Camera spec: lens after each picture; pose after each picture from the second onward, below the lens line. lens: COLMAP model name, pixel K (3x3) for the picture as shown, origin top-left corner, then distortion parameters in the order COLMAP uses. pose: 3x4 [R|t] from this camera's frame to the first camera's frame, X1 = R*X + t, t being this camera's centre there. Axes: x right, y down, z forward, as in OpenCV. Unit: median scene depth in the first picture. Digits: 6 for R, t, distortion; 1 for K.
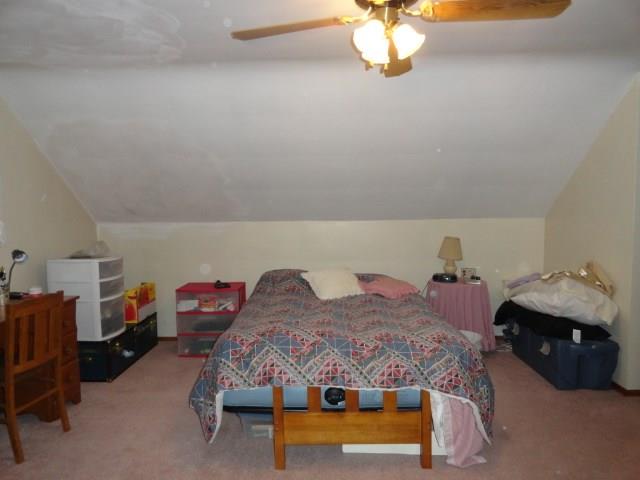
lens RADIAL K [[440.4, 0, 320.0], [0, 440.4, 239.2], [0, 0, 1]] dist [0.007828, 0.001823]
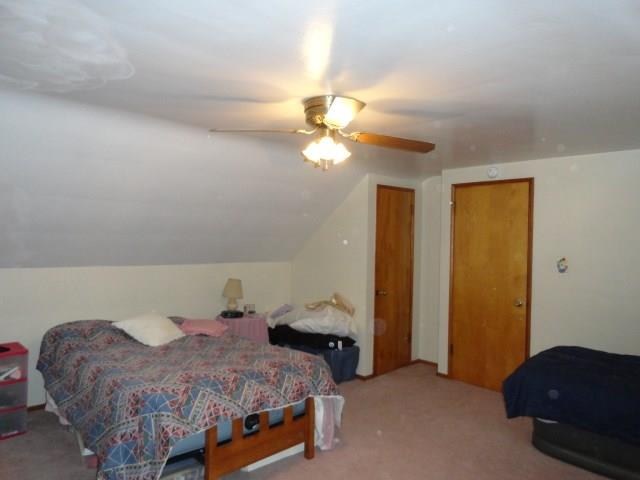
lens RADIAL K [[440.4, 0, 319.8], [0, 440.4, 241.6], [0, 0, 1]] dist [0.007828, 0.001823]
pose [[0.705303, 0.026153, 0.708423, -0.482876], [0.026226, 0.997673, -0.062942, -0.030458], [-0.708420, 0.062972, 0.702976, 0.011384]]
